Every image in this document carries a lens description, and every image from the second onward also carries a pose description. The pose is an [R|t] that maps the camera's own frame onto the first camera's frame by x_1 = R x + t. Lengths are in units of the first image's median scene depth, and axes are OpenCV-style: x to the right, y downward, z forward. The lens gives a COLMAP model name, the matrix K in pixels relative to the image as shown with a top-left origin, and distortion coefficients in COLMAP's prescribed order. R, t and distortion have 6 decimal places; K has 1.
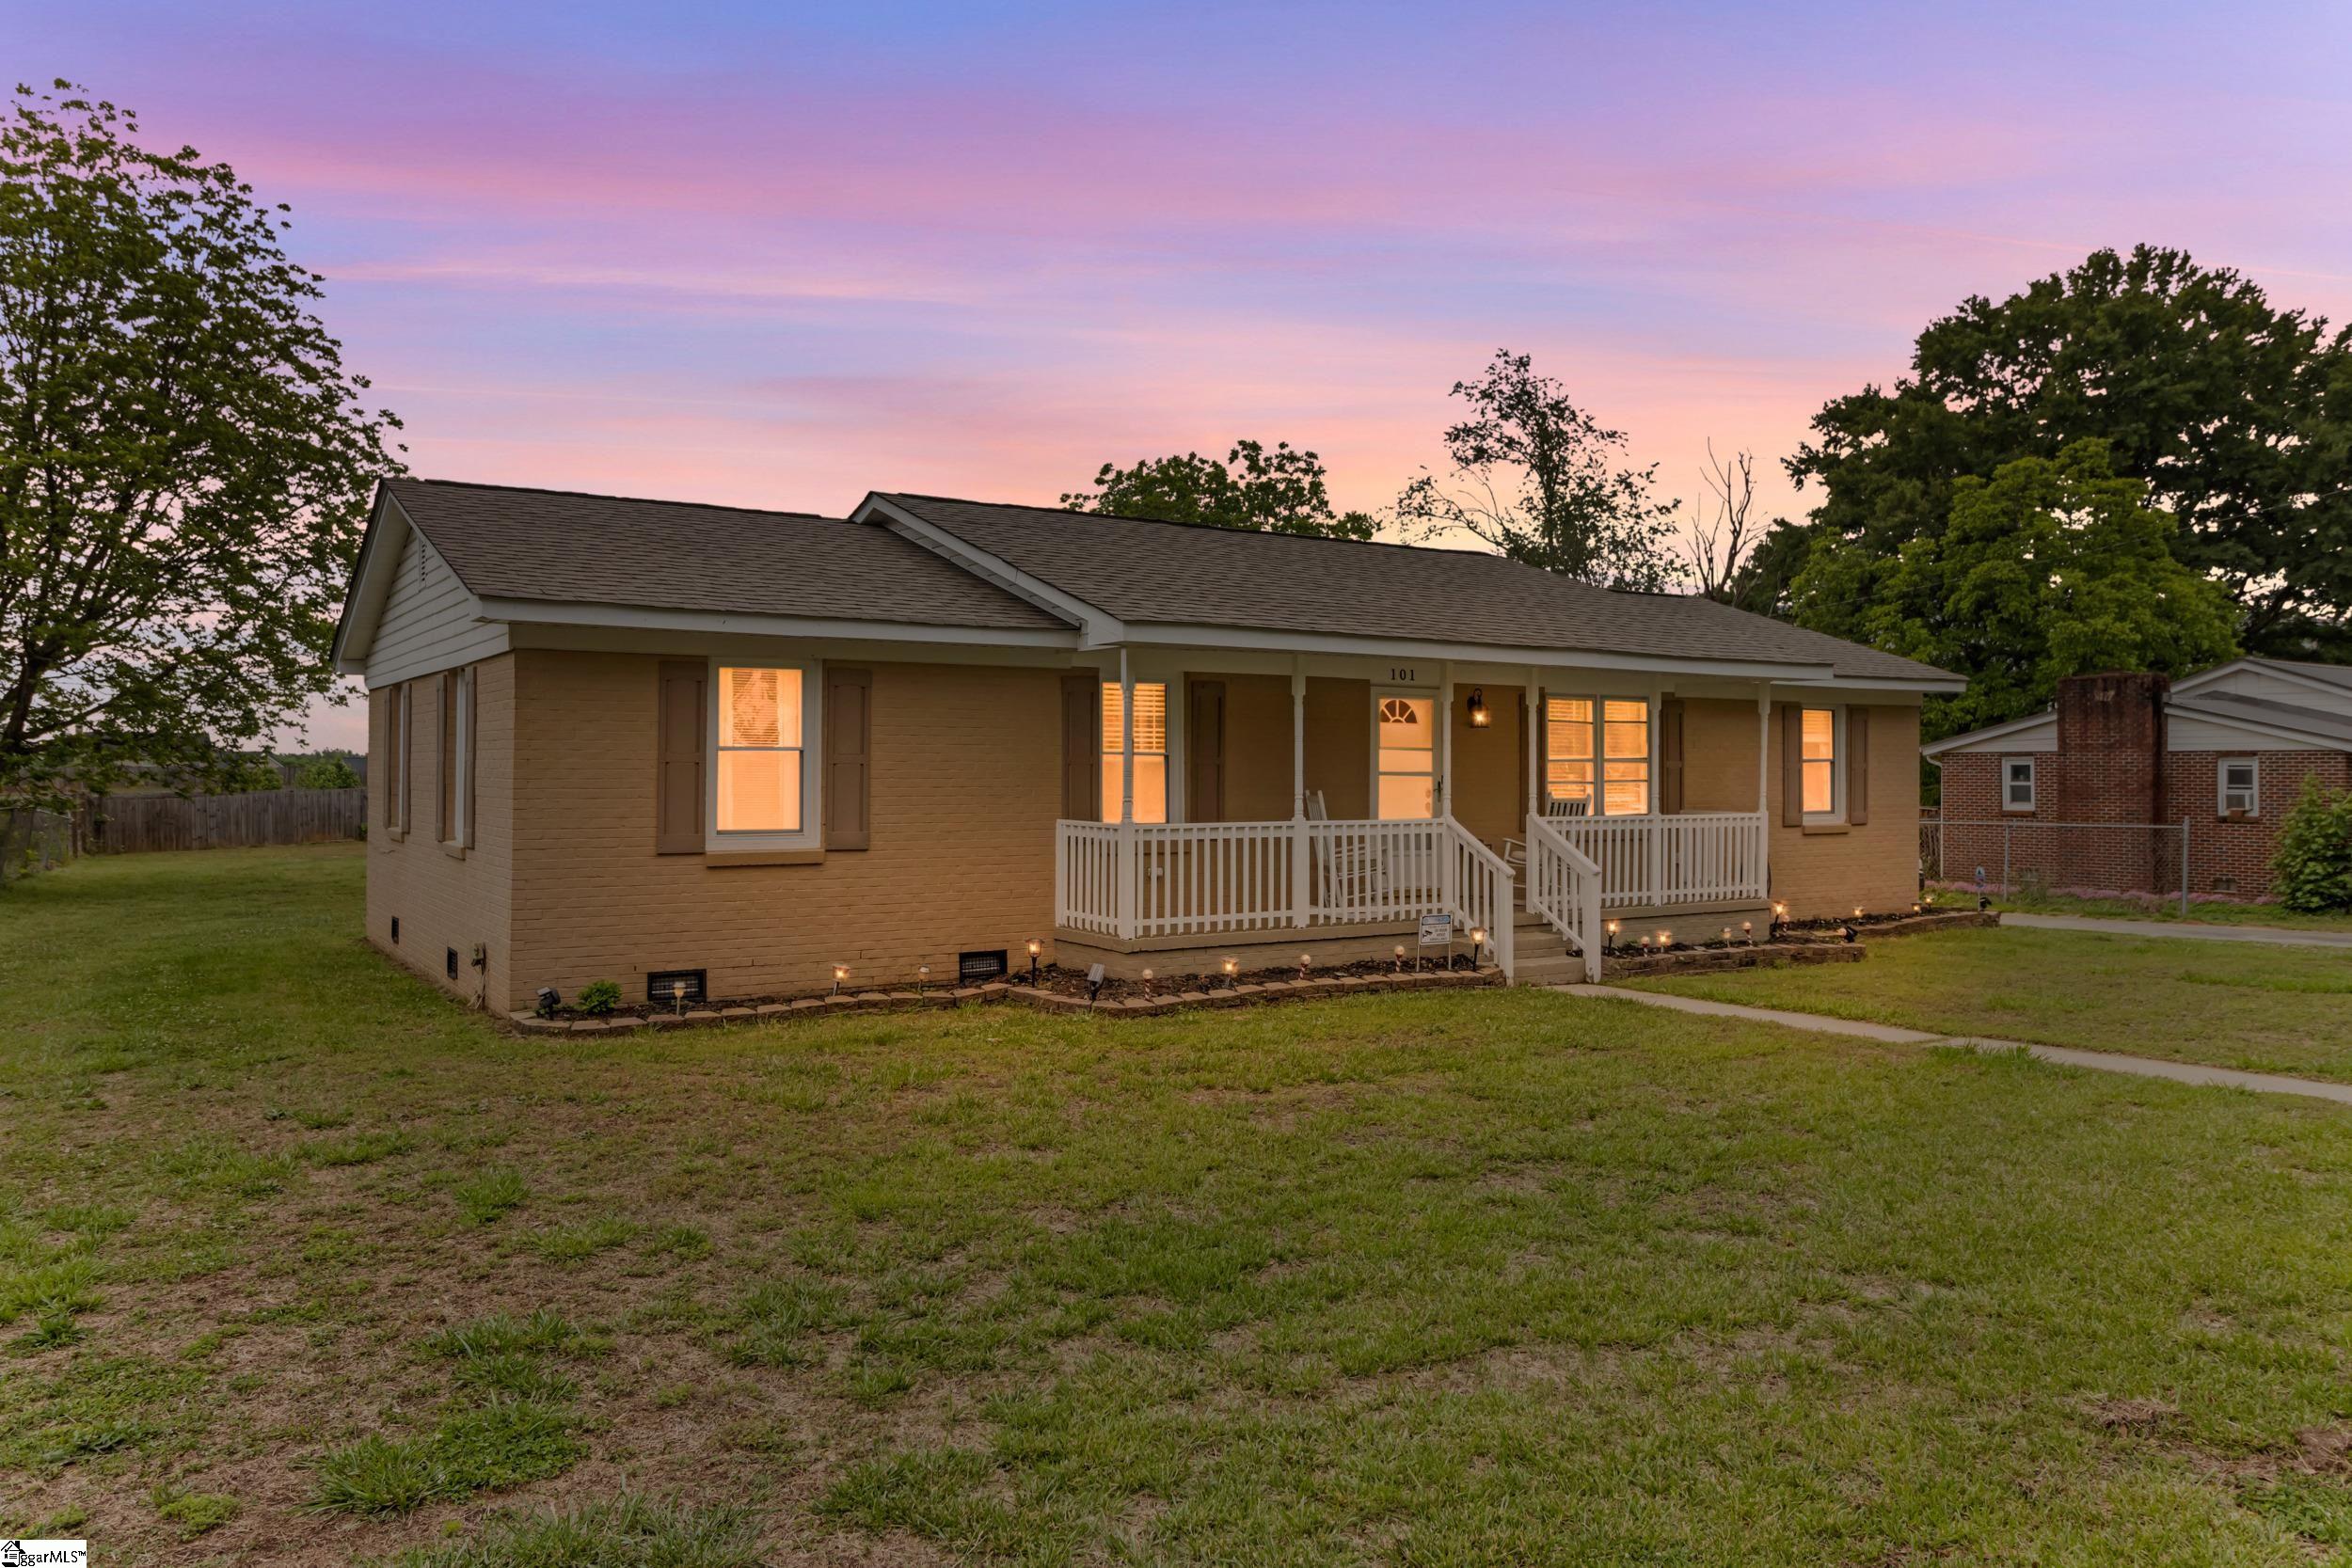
lens RADIAL K [[1662.0, 0, 1179.0], [0, 1662.0, 773.8], [0, 0, 1]] dist [-0.042541, -0.000947]
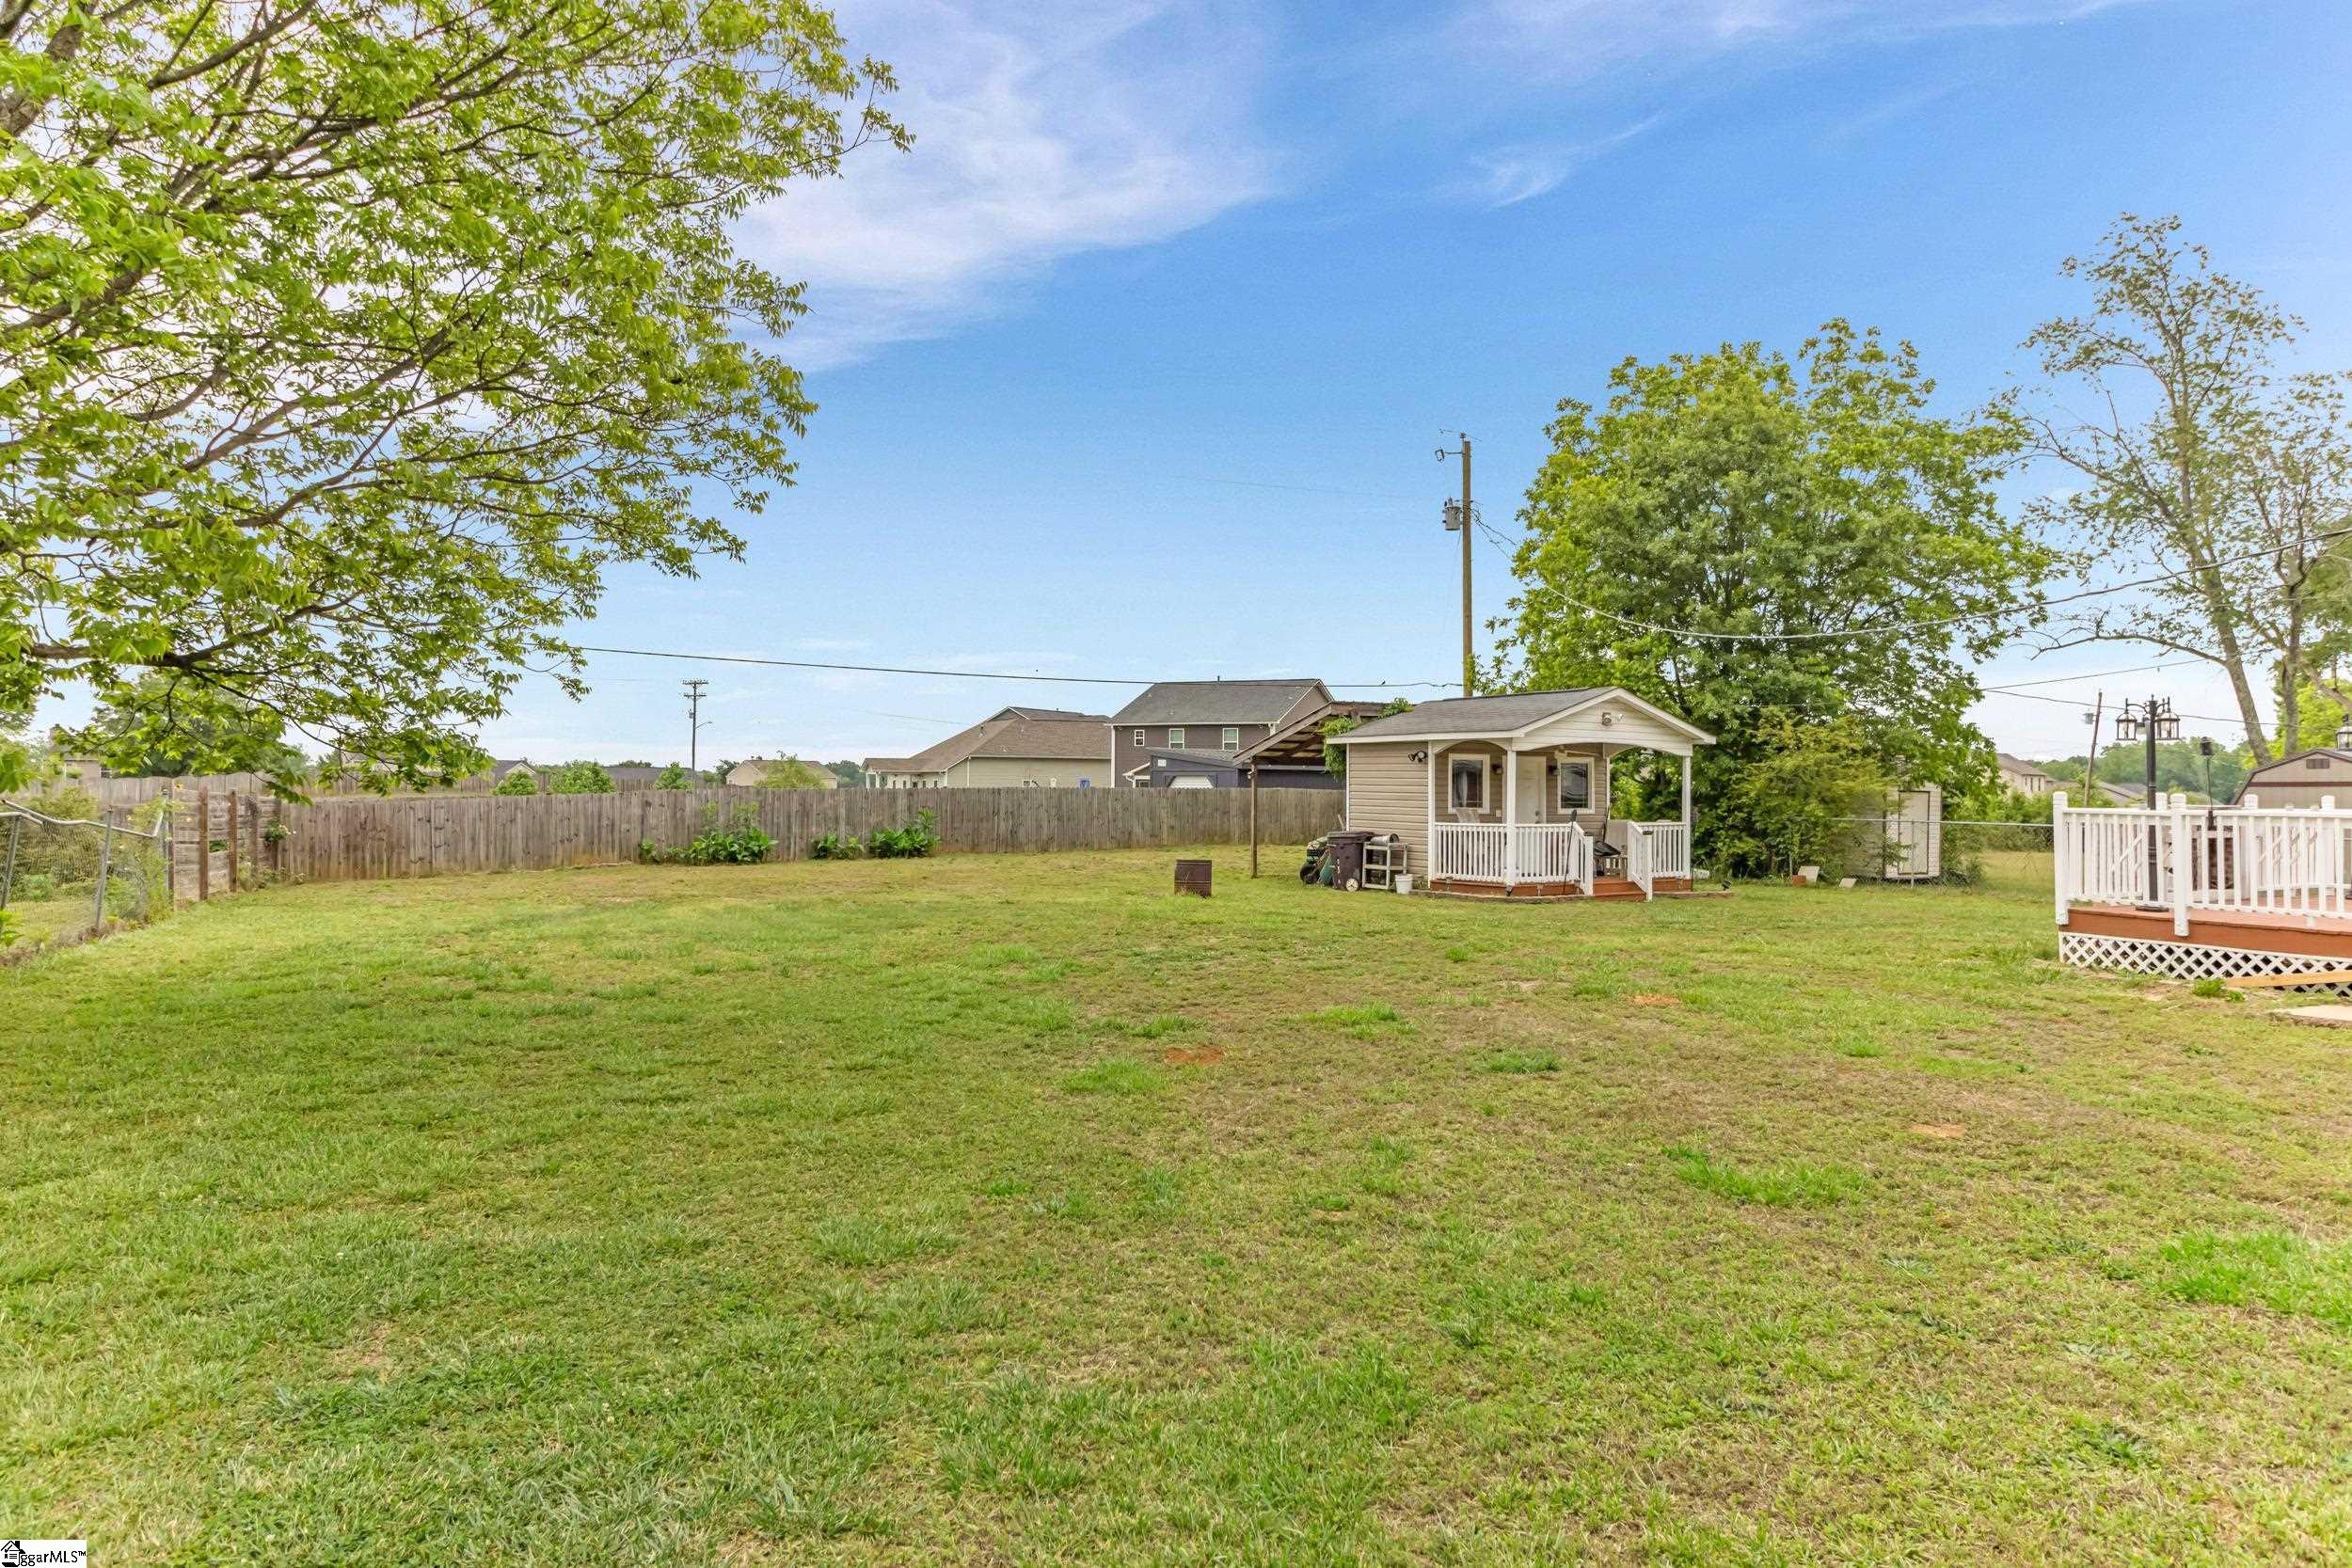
lens RADIAL K [[1445.9, 0, 1171.8], [0, 1445.9, 787.2], [0, 0, 1]] dist [-0.004355, -0.000504]
pose [[0.996189, 0.005160, -0.087067, -0.221544], [-0.005384, 0.999983, -0.002345, 0.007525], [0.087054, 0.002805, 0.996200, 0.407335]]
